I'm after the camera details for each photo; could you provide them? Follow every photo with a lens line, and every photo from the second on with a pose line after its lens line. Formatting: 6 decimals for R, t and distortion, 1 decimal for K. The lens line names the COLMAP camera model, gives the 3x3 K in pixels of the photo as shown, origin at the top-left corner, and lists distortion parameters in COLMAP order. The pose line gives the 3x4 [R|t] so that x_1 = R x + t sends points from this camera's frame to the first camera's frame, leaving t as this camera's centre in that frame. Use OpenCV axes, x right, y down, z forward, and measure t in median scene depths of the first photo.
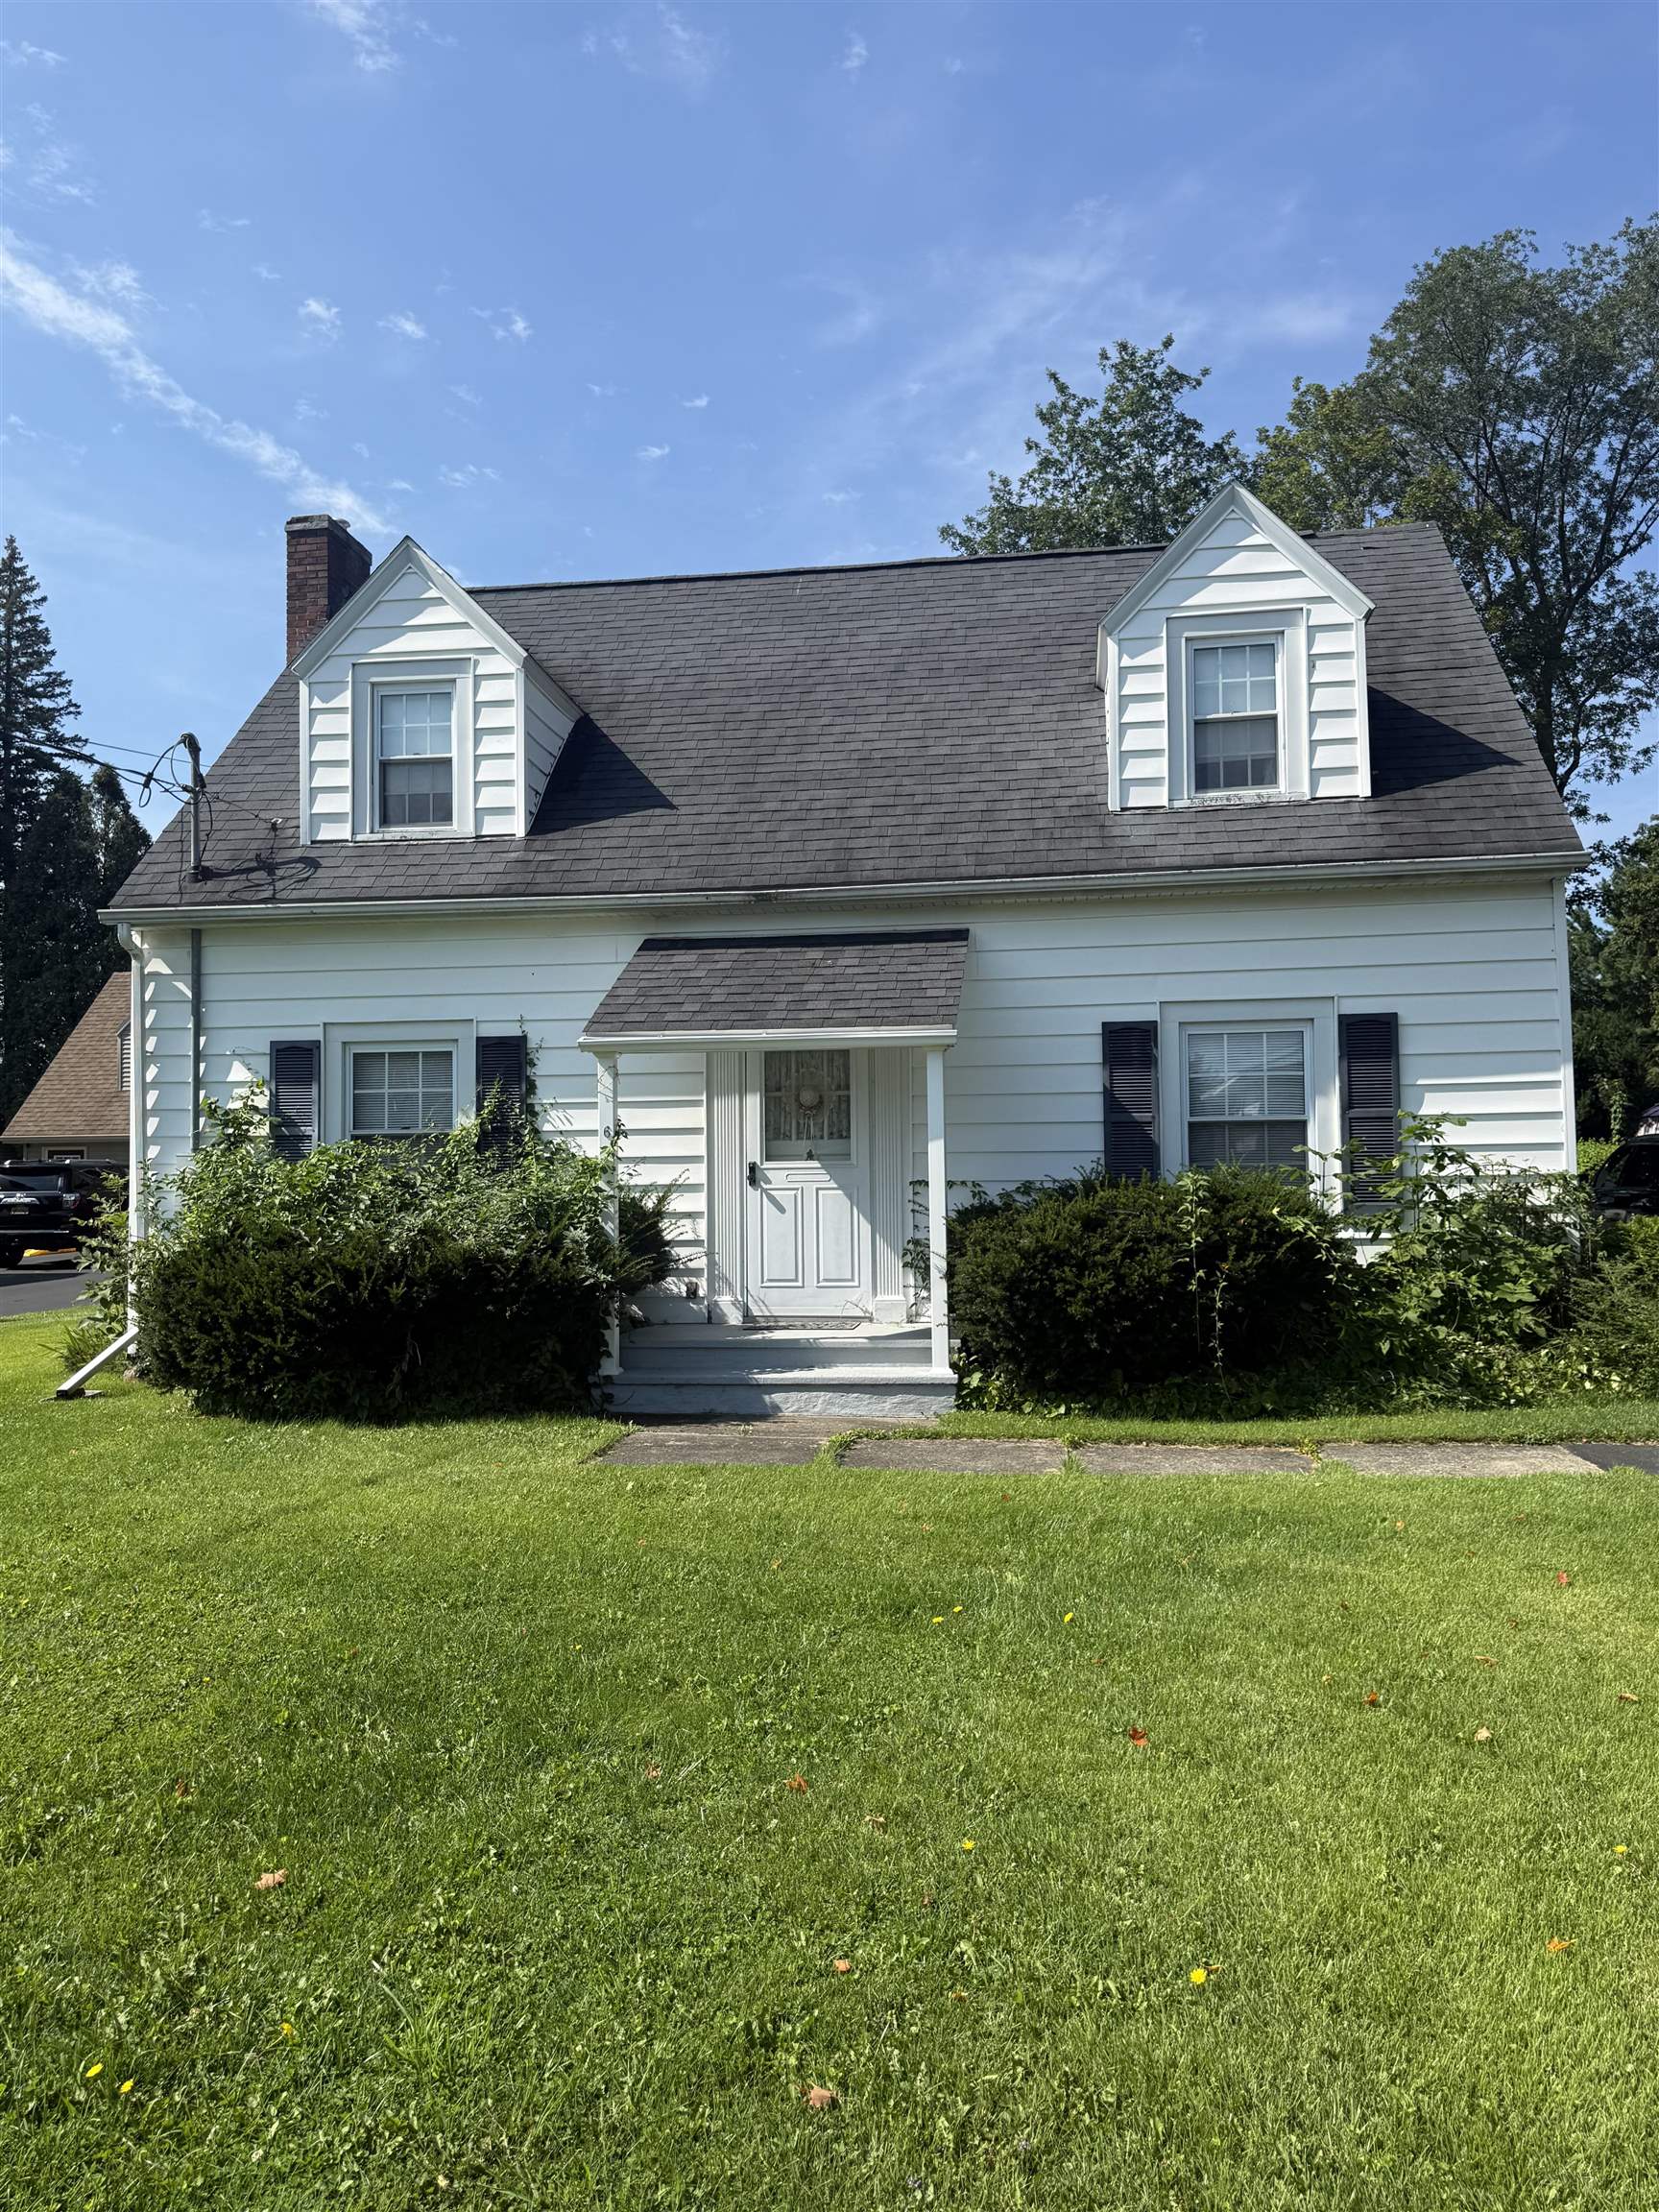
lens RADIAL K [[1592.7, 0, 847.6], [0, 1592.7, 1128.1], [0, 0, 1]] dist [0.078057, -0.012665]
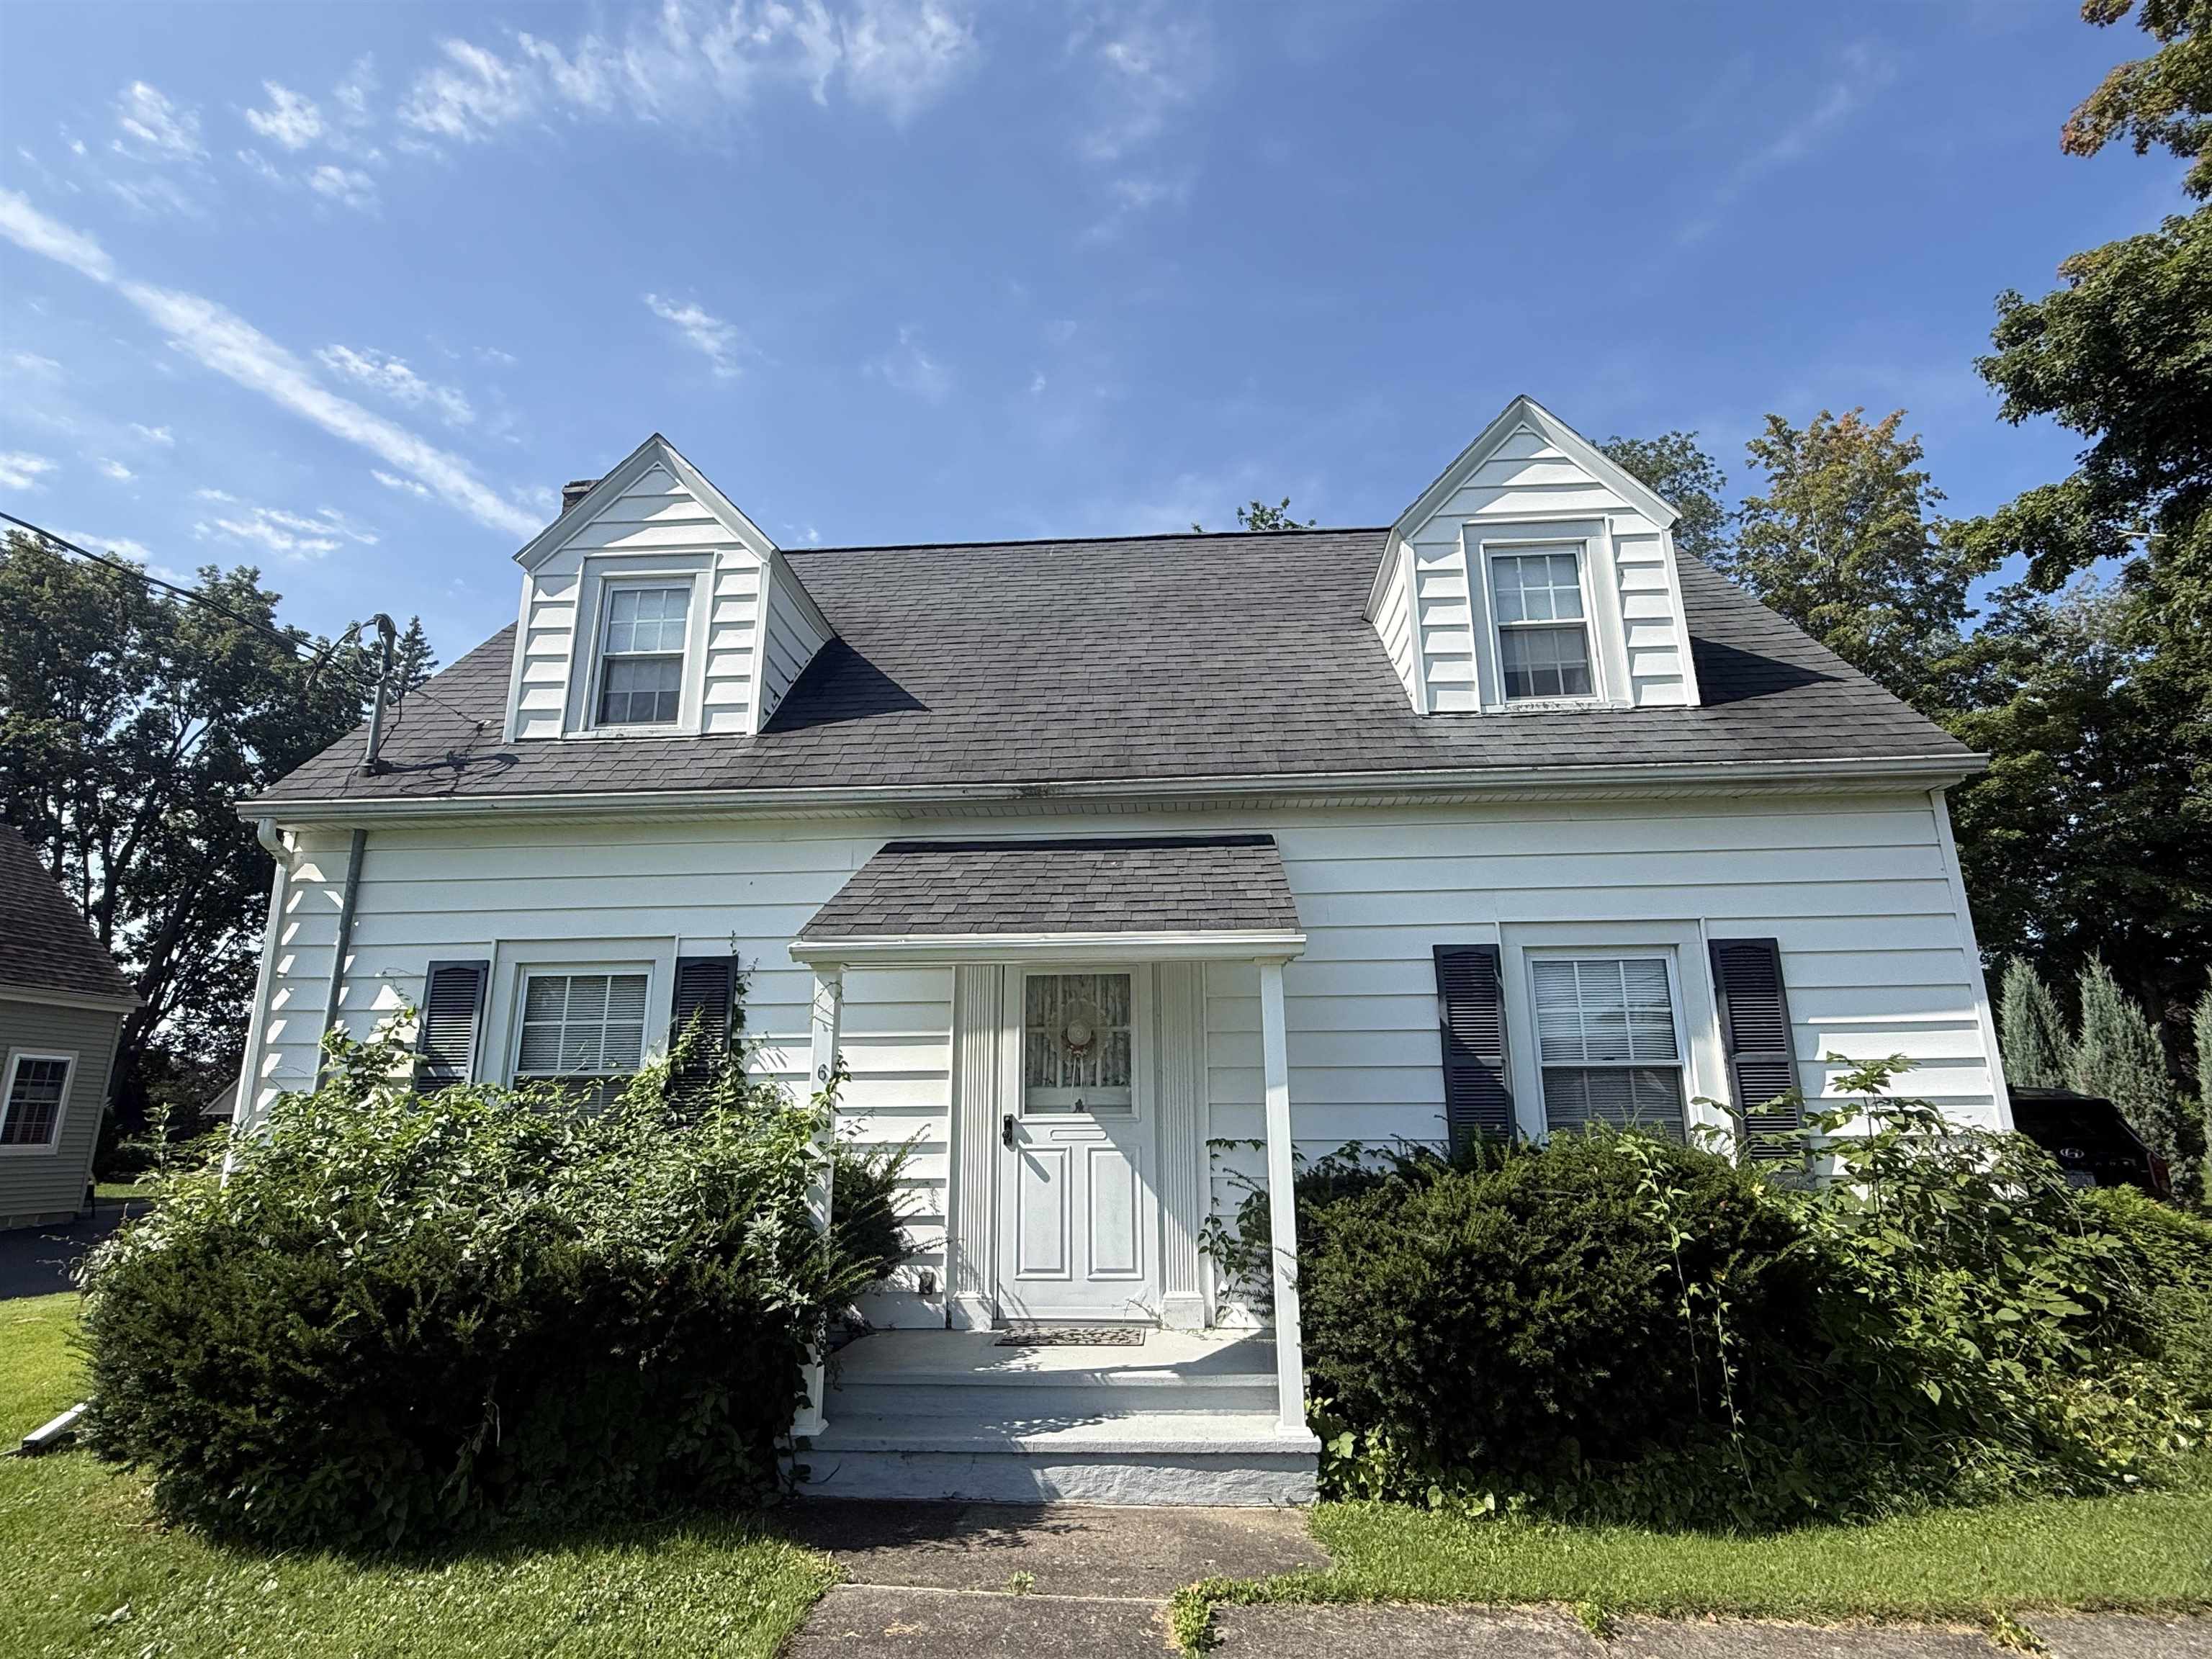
lens RADIAL K [[1138.7, 0, 1107.1], [0, 1138.7, 832.9], [0, 0, 1]] dist [-0.004729, 0.004325]
pose [[0.997594, 0.021582, 0.065880, -0.051316], [-0.006873, 0.976415, -0.215794, 0.006086], [-0.068983, 0.214822, 0.974214, 0.407569]]
